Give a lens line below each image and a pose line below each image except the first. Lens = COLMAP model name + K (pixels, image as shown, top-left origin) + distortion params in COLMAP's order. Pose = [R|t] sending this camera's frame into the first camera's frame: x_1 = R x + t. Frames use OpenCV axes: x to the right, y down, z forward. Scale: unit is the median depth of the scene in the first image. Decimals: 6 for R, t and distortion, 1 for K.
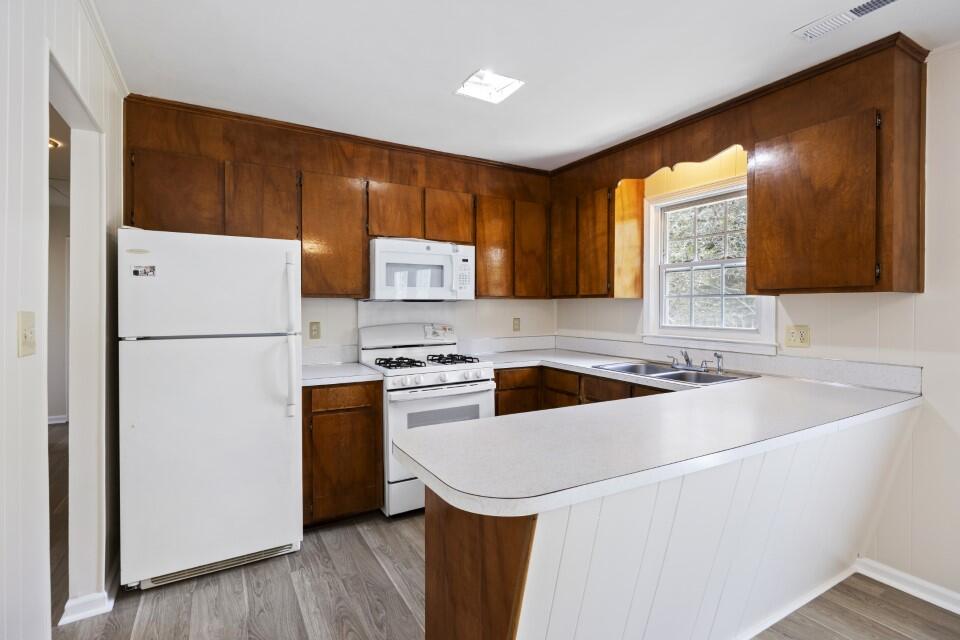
lens RADIAL K [[468.1, 0, 482.6], [0, 468.1, 305.6], [0, 0, 1]] dist [-0.000960, -0.000567]
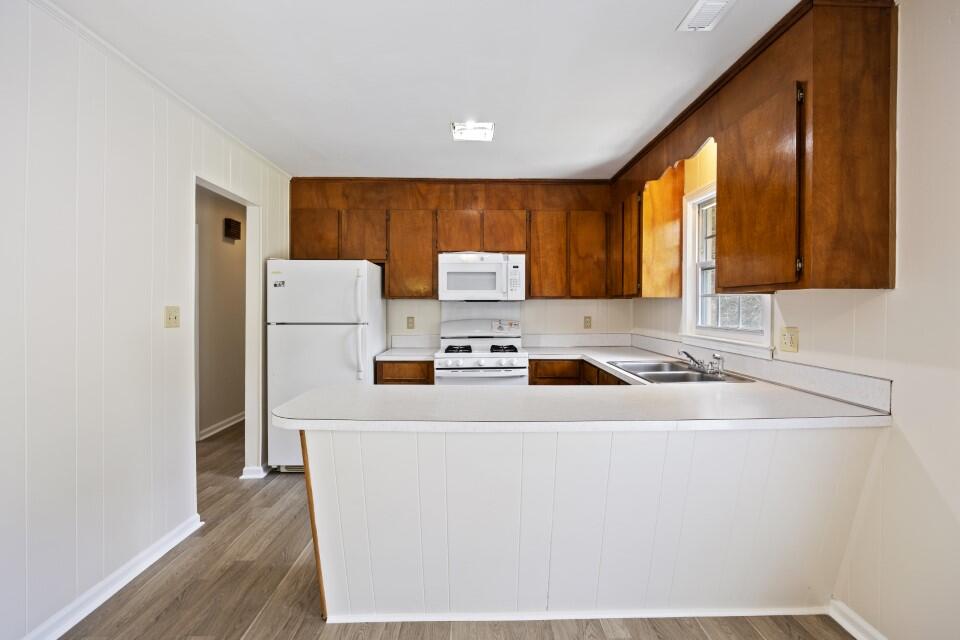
lens RADIAL K [[433.4, 0, 479.7], [0, 433.4, 303.0], [0, 0, 1]] dist [-0.009885, 0.000247]
pose [[0.867844, -0.001370, -0.496835, 0.468295], [-0.001477, 0.999985, -0.005339, 0.001735], [0.496835, 0.005367, 0.867829, -0.002871]]
